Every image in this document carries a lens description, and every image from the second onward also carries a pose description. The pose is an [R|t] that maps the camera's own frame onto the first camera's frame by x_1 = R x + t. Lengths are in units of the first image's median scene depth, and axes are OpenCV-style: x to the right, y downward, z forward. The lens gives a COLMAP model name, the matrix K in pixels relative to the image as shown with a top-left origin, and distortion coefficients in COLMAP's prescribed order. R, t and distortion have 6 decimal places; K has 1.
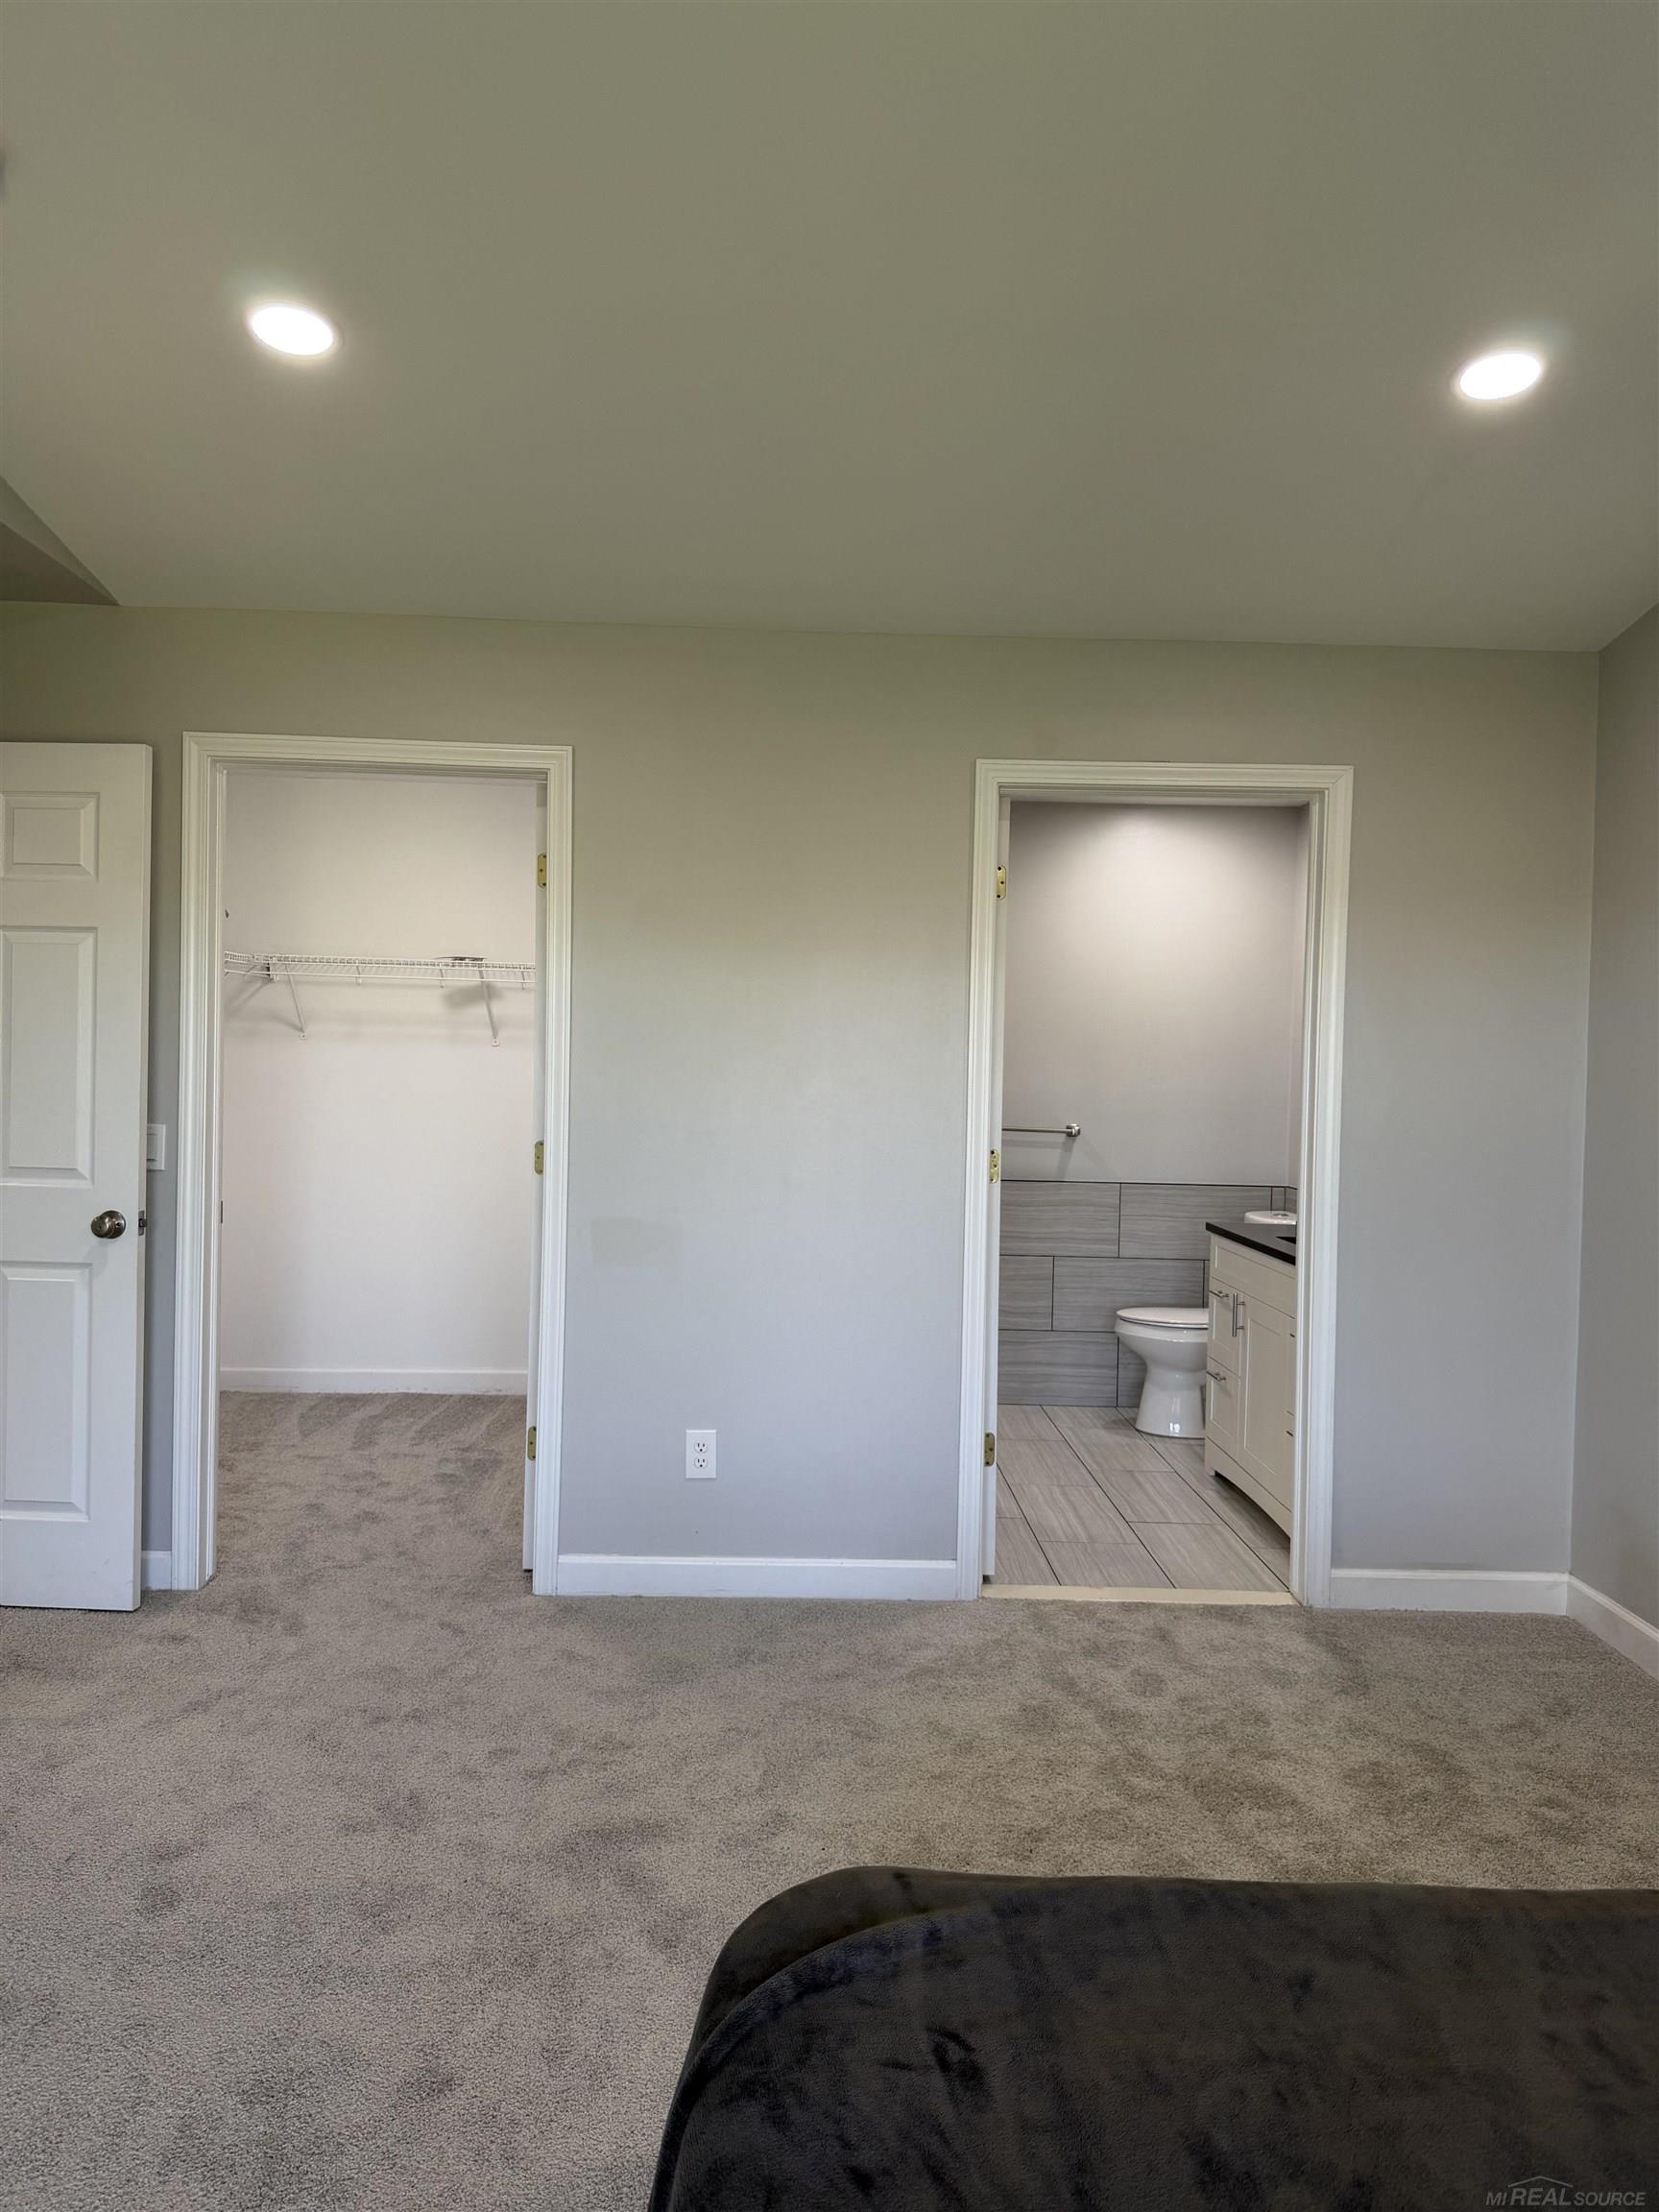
lens RADIAL K [[1554.8, 0, 829.5], [0, 1554.8, 1106.0], [0, 0, 1]] dist [0.091813, -0.159537]
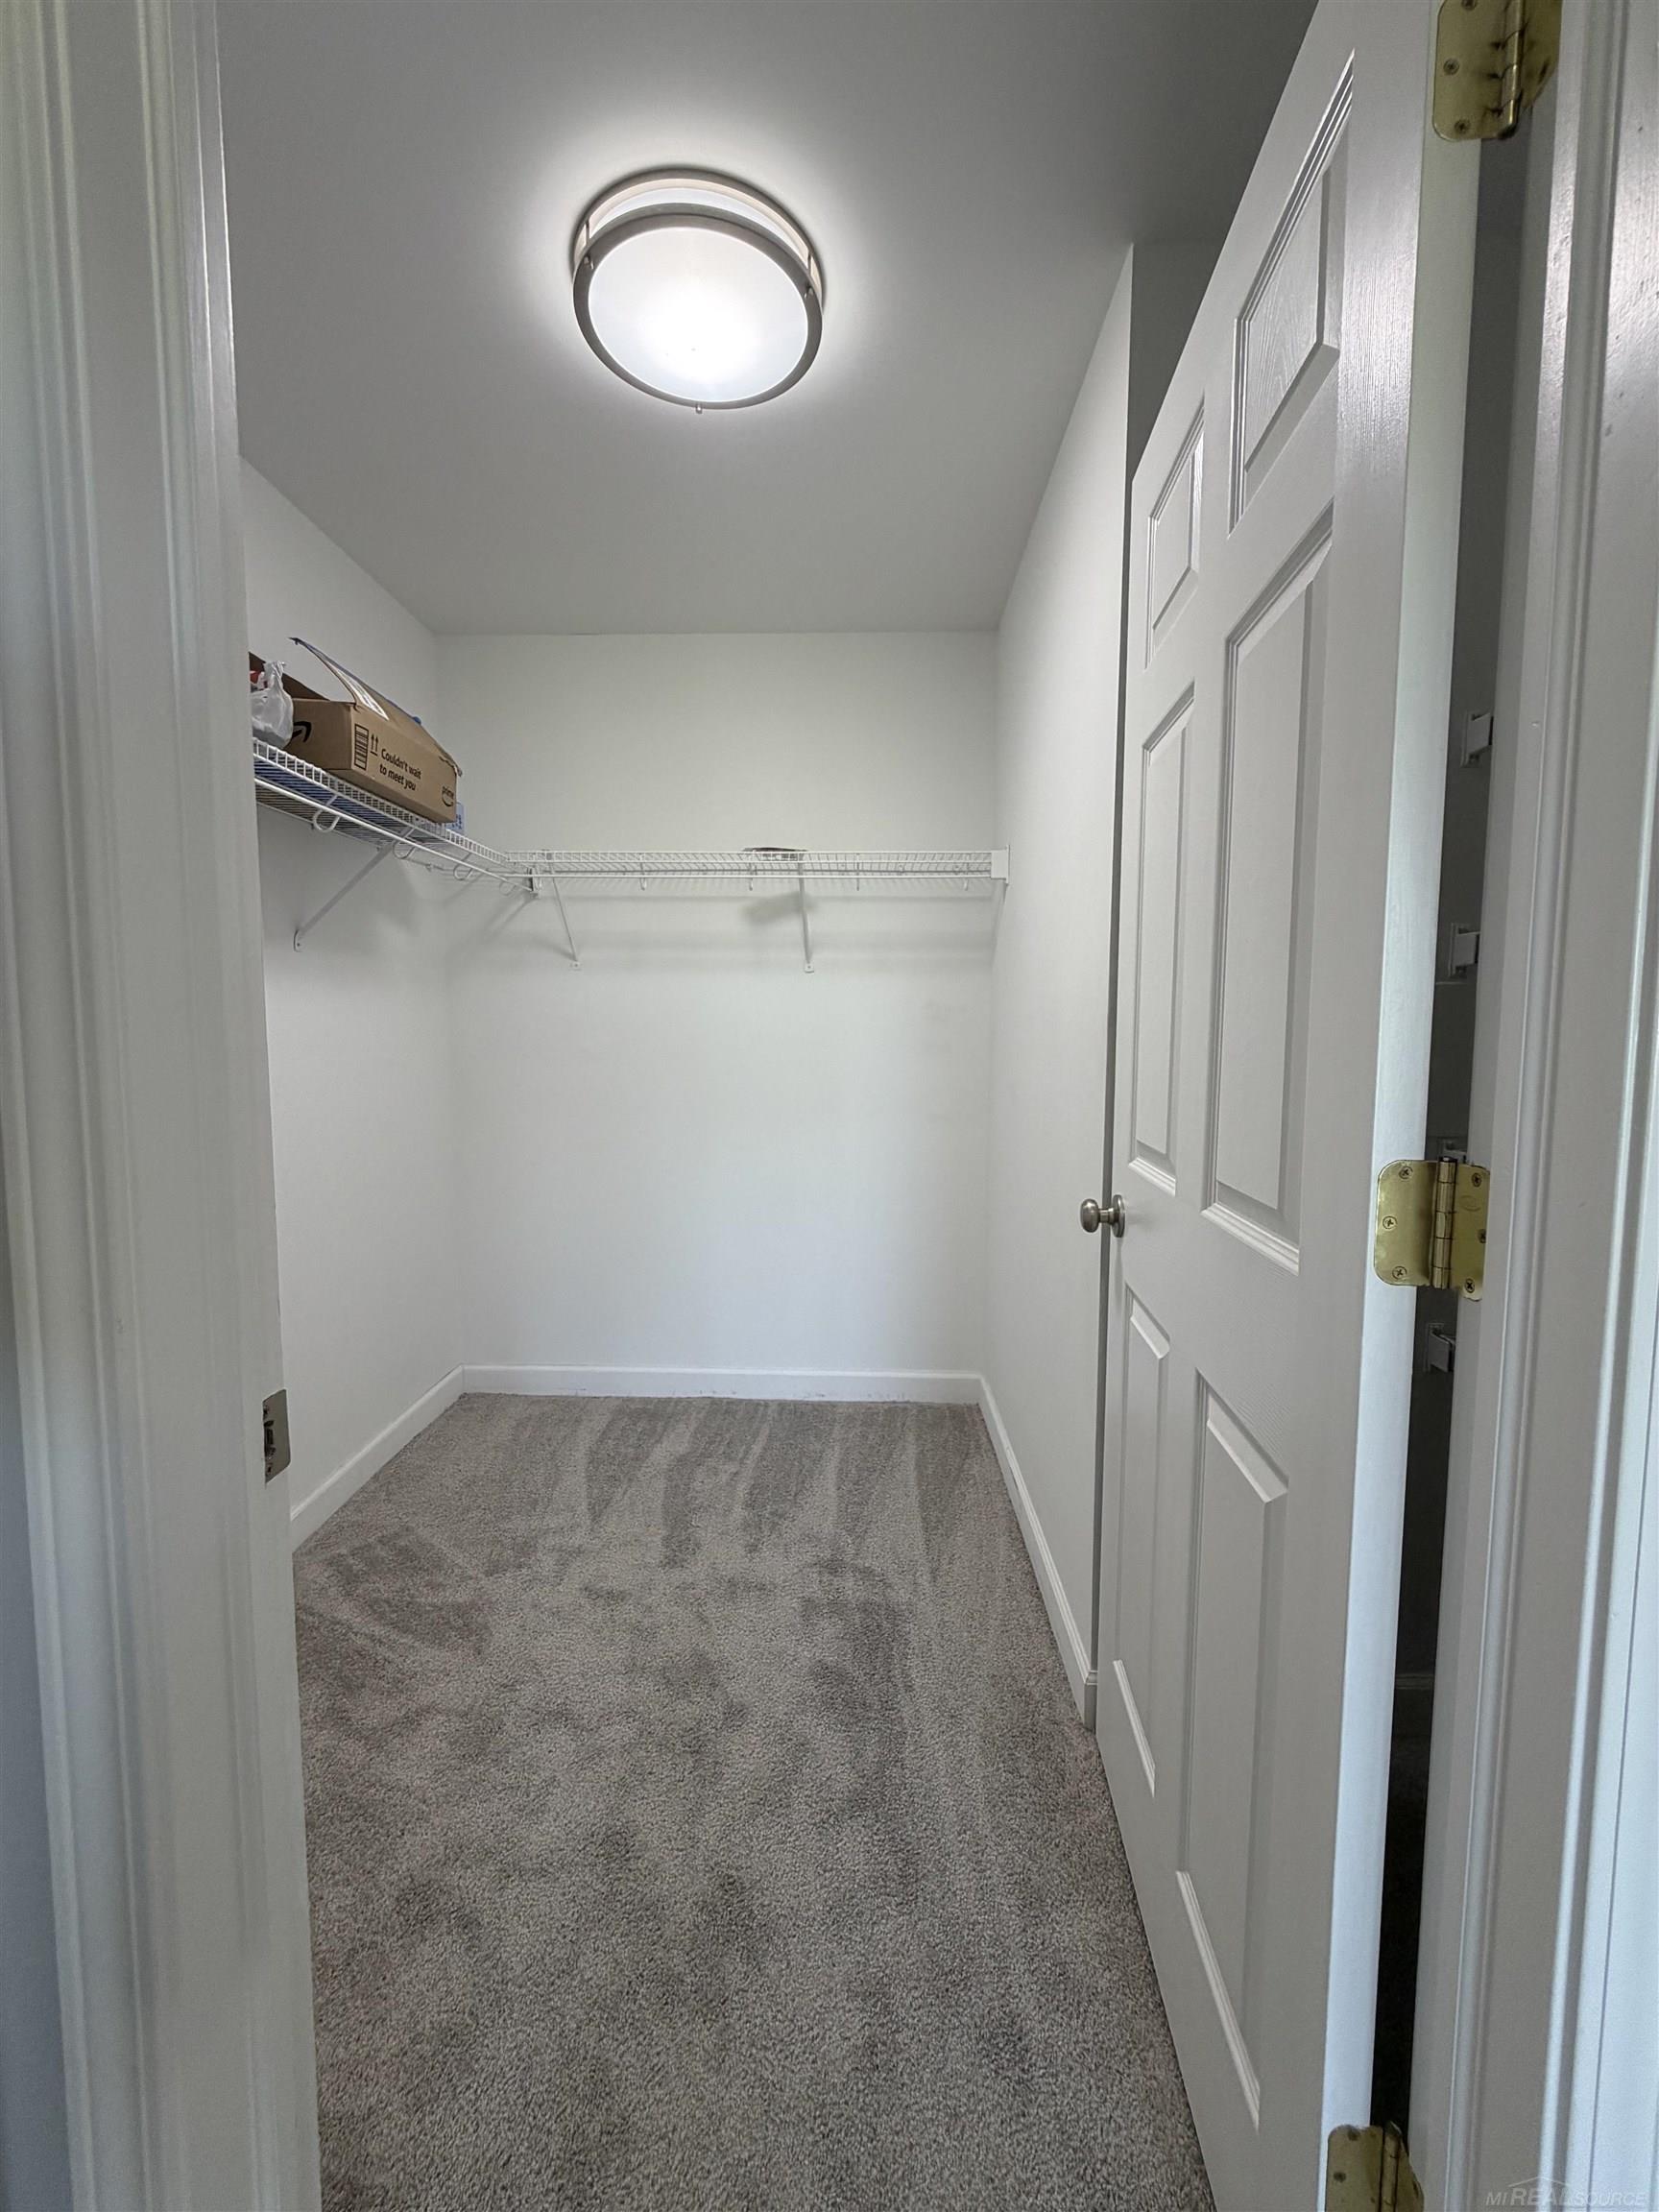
lens RADIAL K [[841.7, 0, 824.4], [0, 841.7, 1091.7], [0, 0, 1]] dist [-0.053369, 0.000052]
pose [[0.998167, -0.015663, -0.058453, -0.264567], [0.018868, 0.998325, 0.054684, -0.001207], [0.057498, -0.055687, 0.996791, 0.828031]]
